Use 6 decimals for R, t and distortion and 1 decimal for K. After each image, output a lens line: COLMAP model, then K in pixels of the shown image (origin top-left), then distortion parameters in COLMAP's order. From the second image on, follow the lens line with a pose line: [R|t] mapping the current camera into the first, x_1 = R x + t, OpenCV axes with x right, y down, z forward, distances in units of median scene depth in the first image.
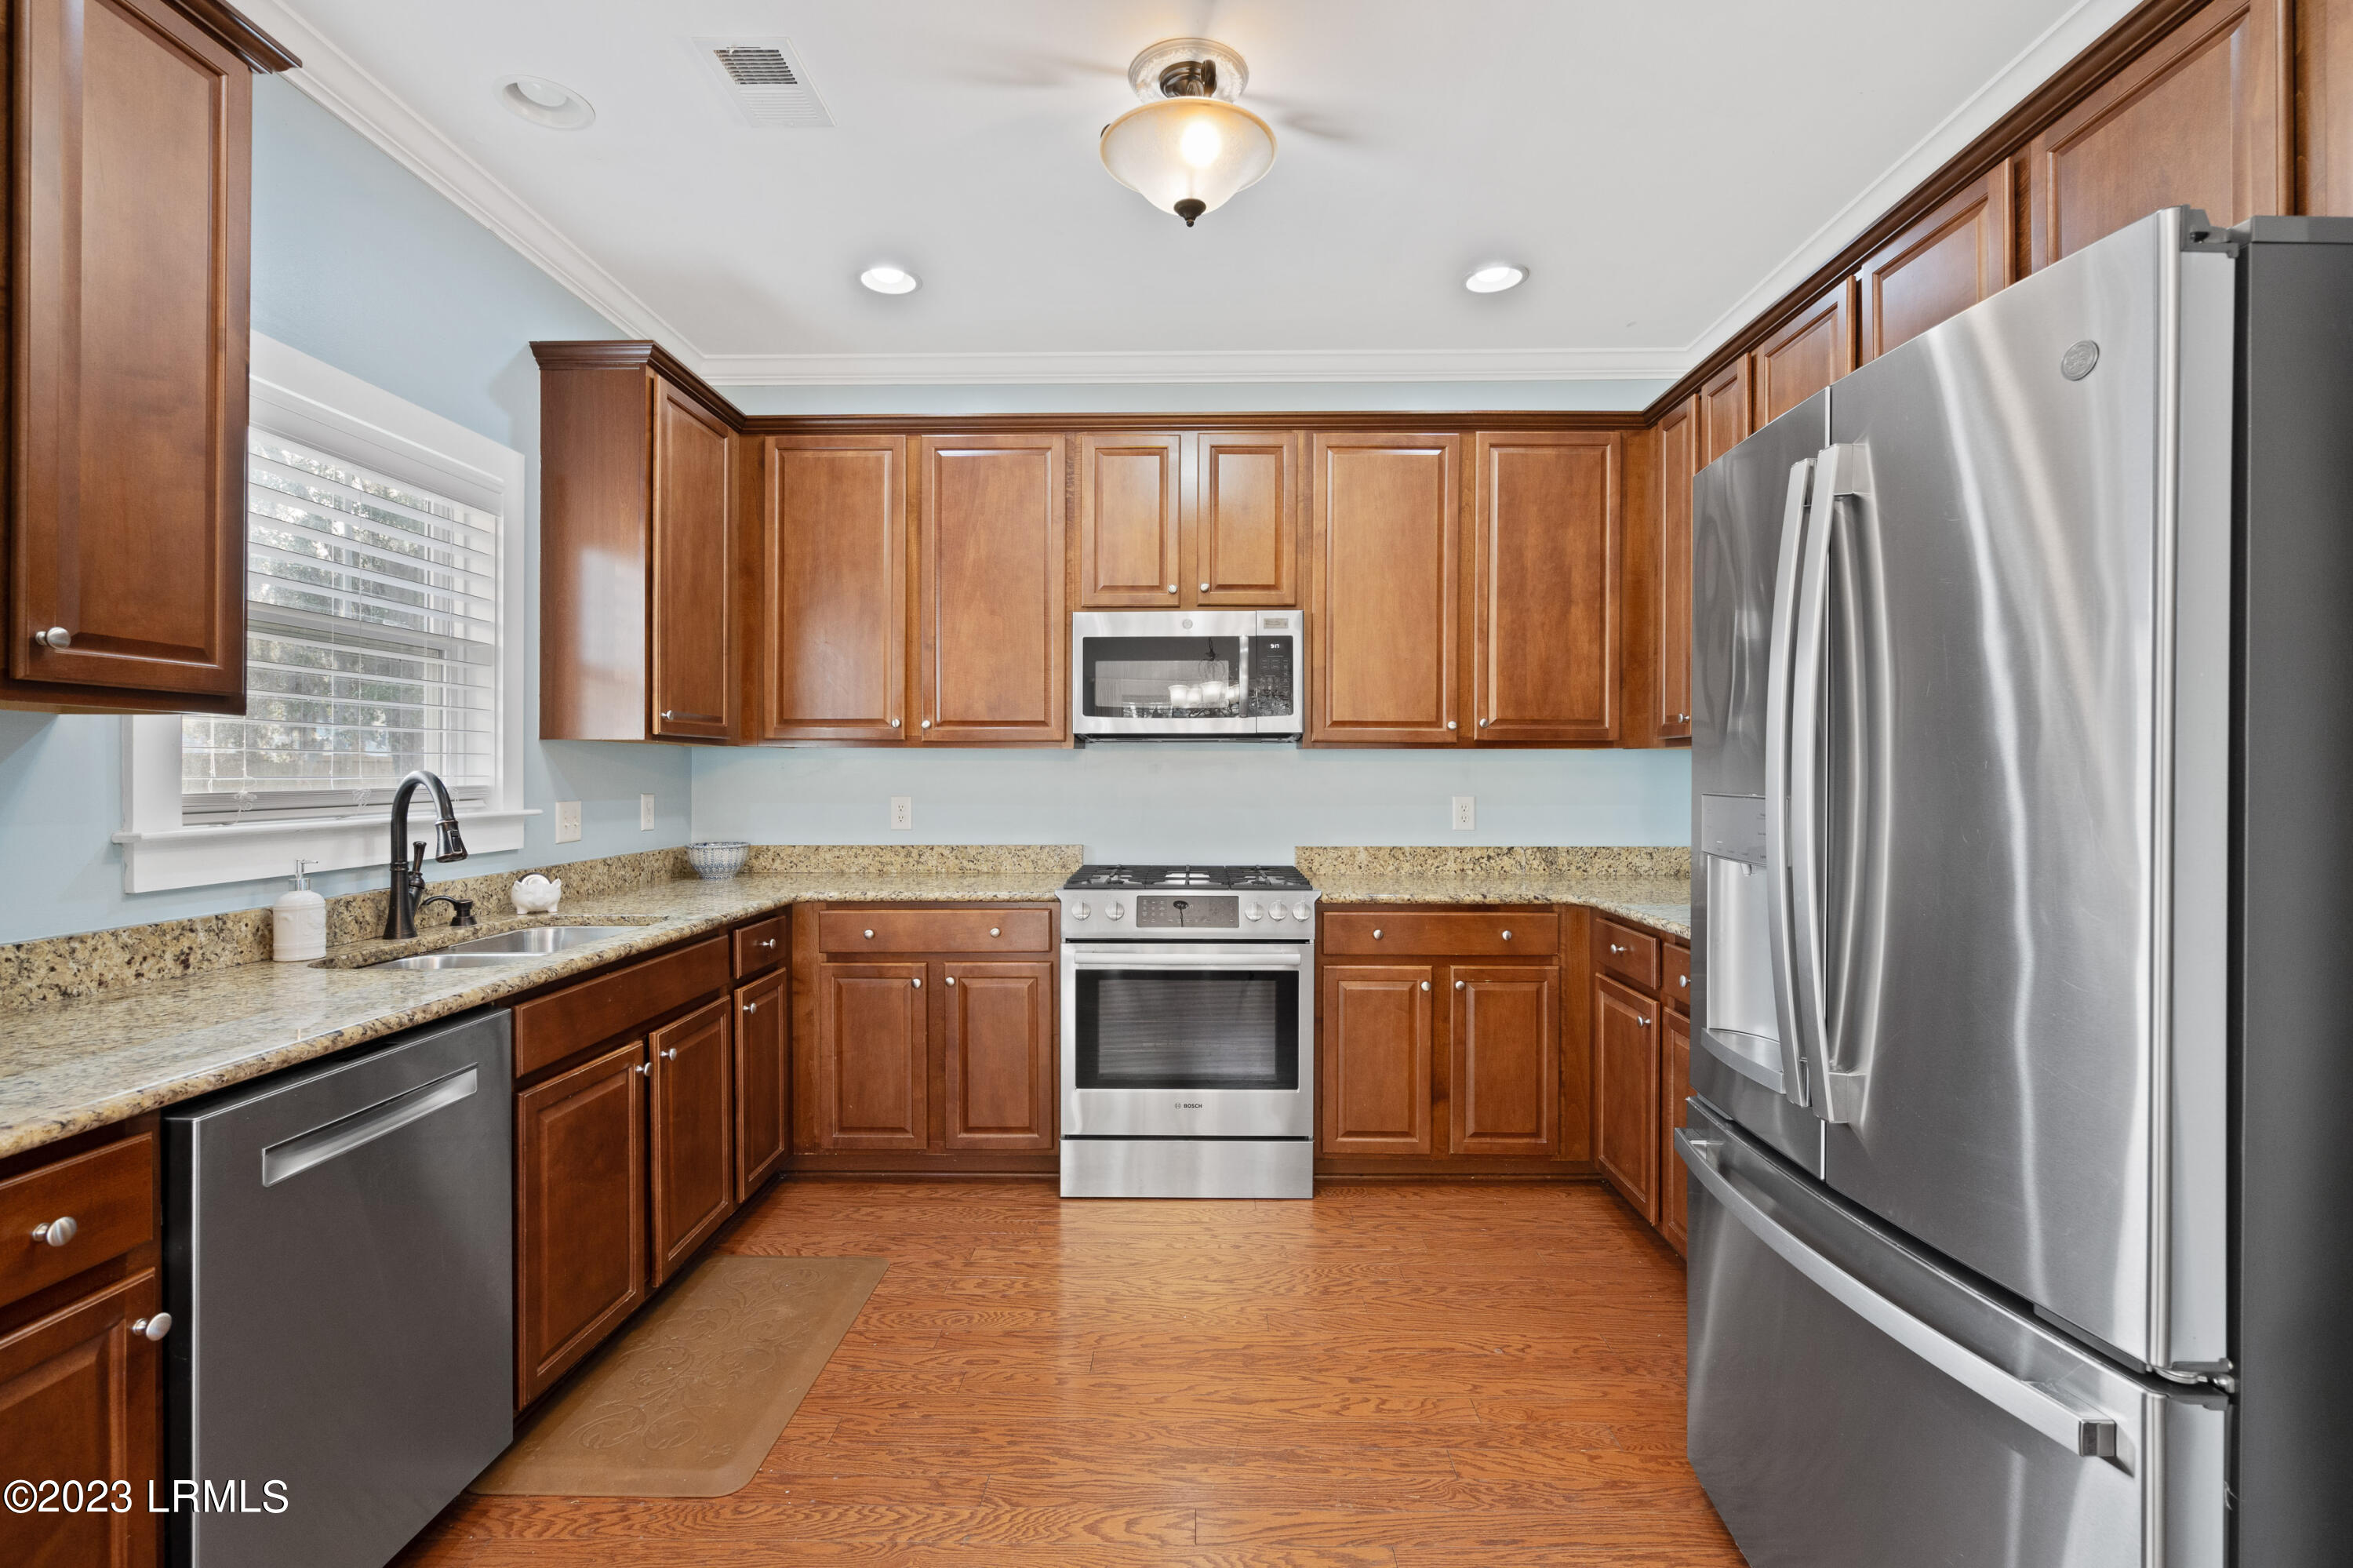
lens RADIAL K [[1065.4, 0, 1179.7], [0, 1065.4, 771.1], [0, 0, 1]] dist [-0.010476, 0.005022]
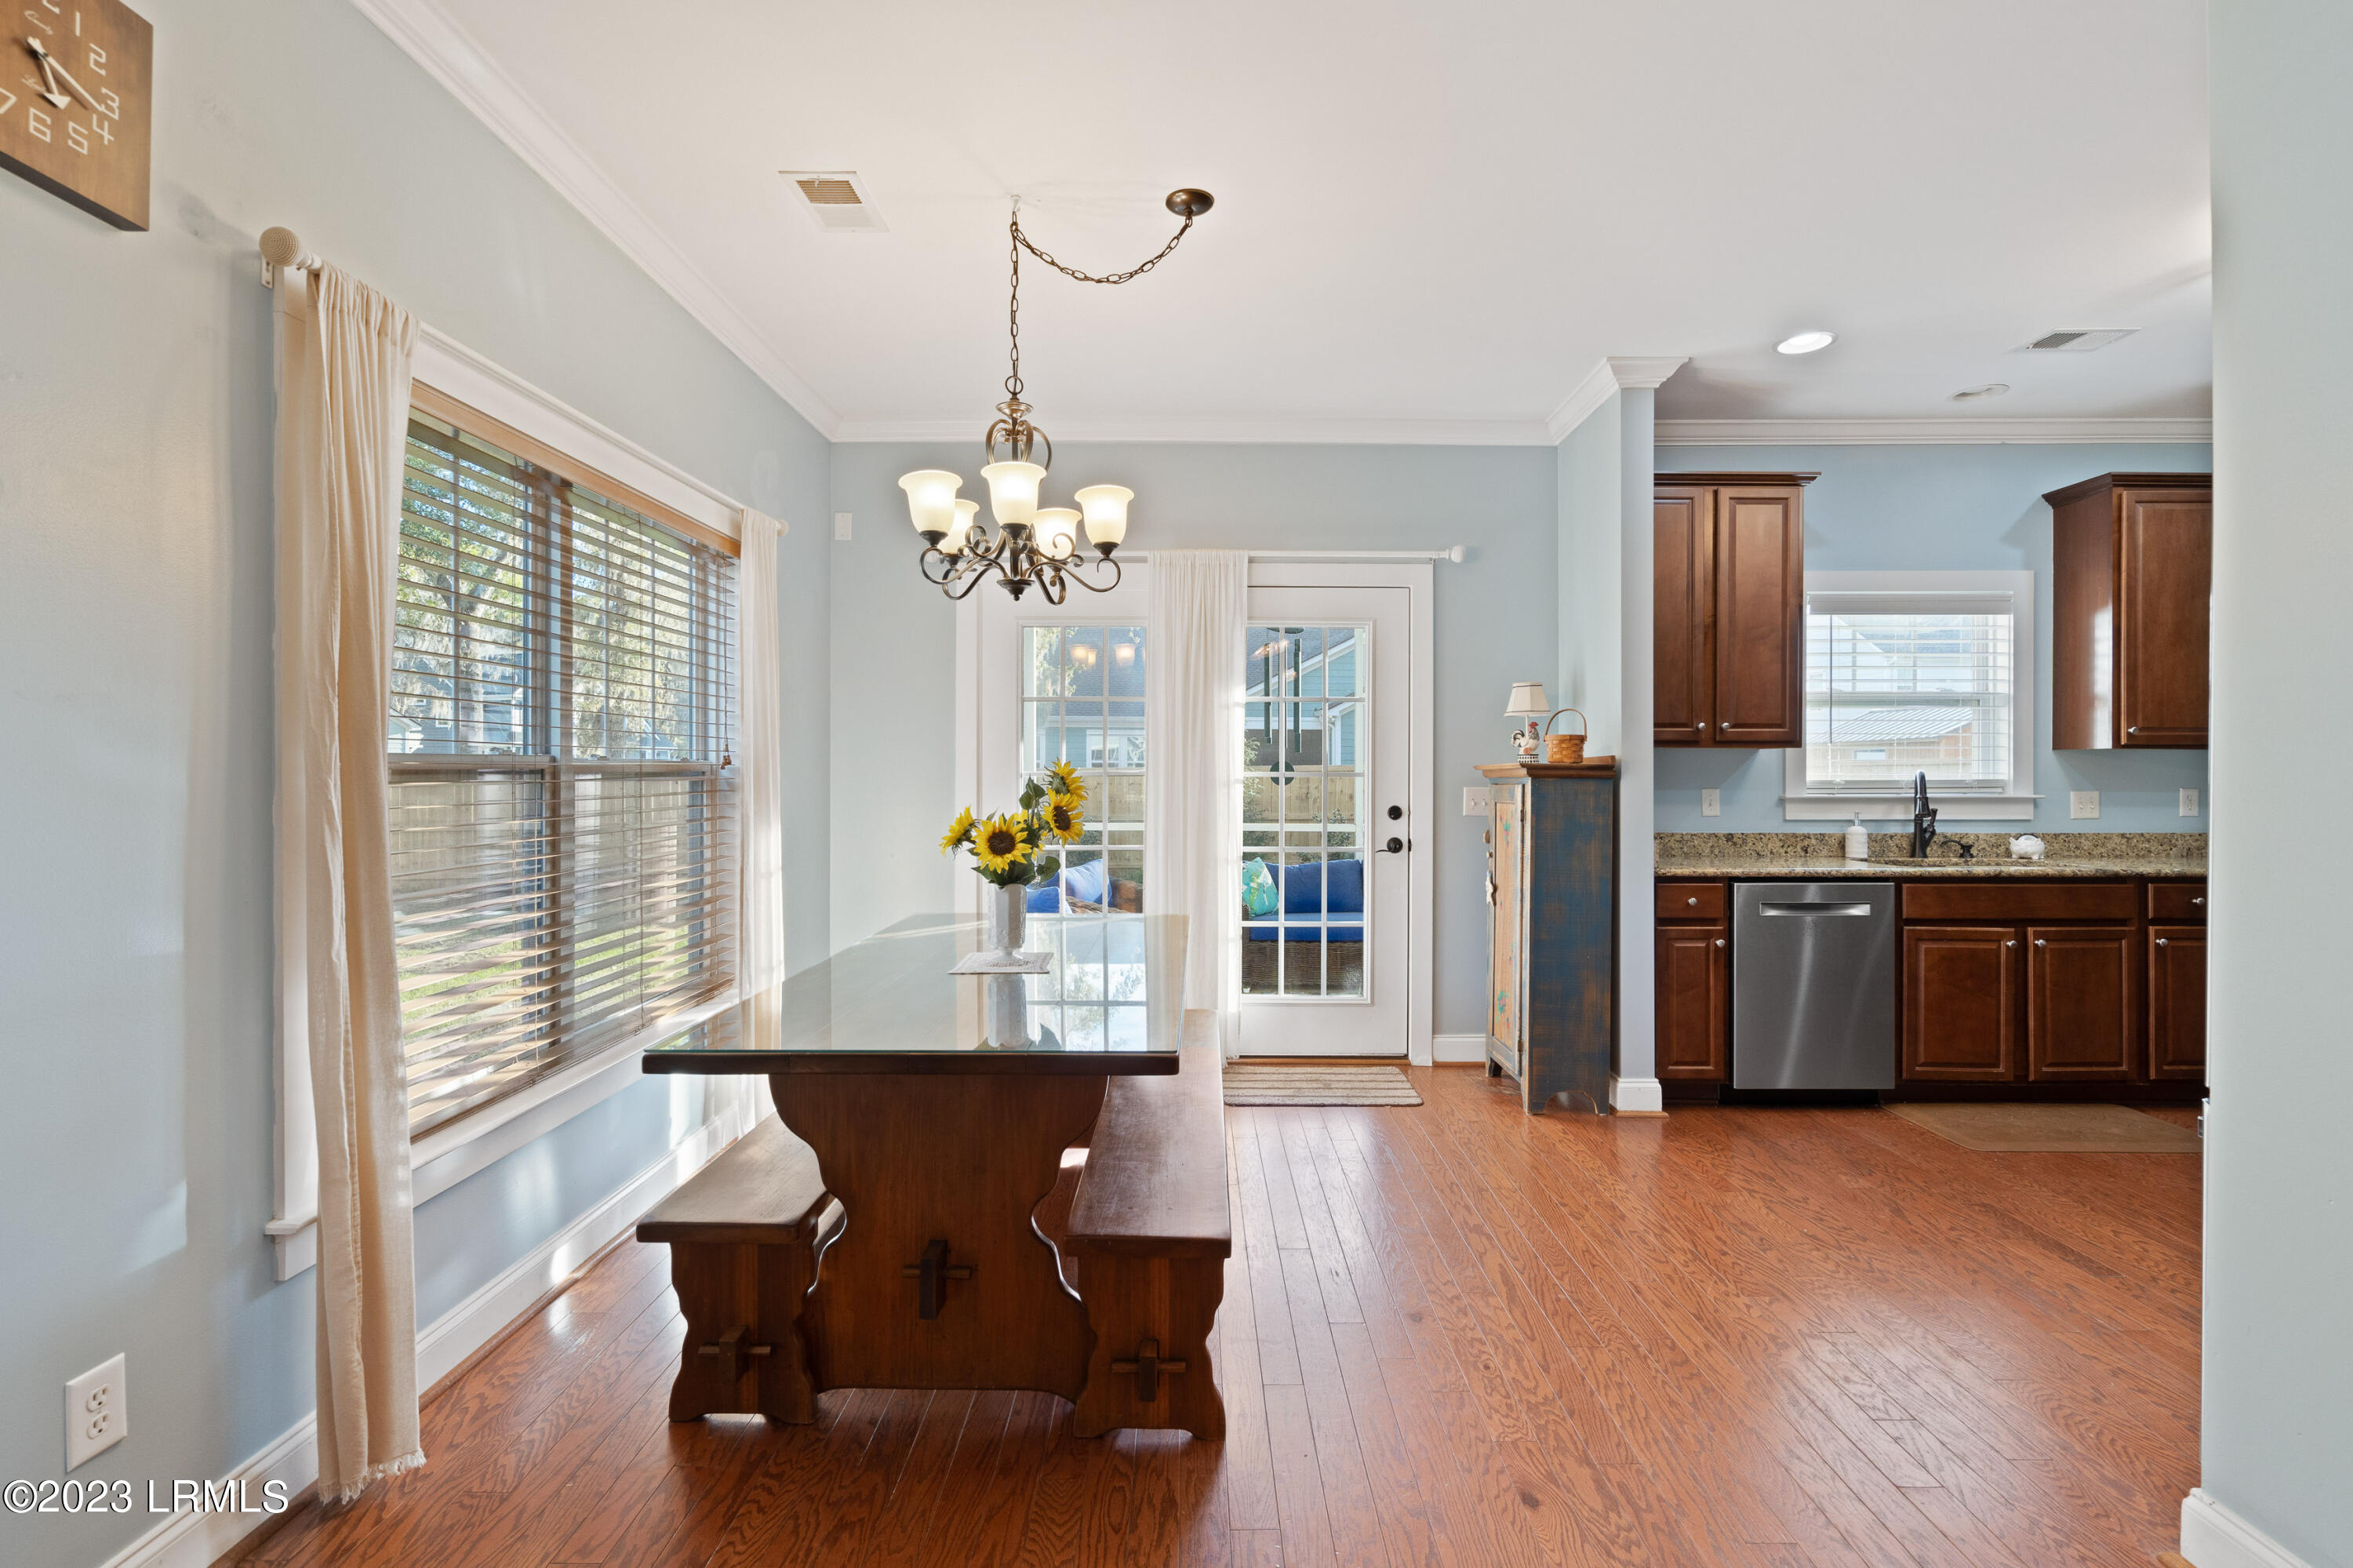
lens RADIAL K [[1065.4, 0, 1177.4], [0, 1065.4, 772.3], [0, 0, 1]] dist [-0.010476, 0.005022]
pose [[0.007286, -0.000550, -0.999973, 0.876109], [0.000381, 1.000000, -0.000547, 0.002616], [0.999973, -0.000377, 0.007286, -0.262195]]
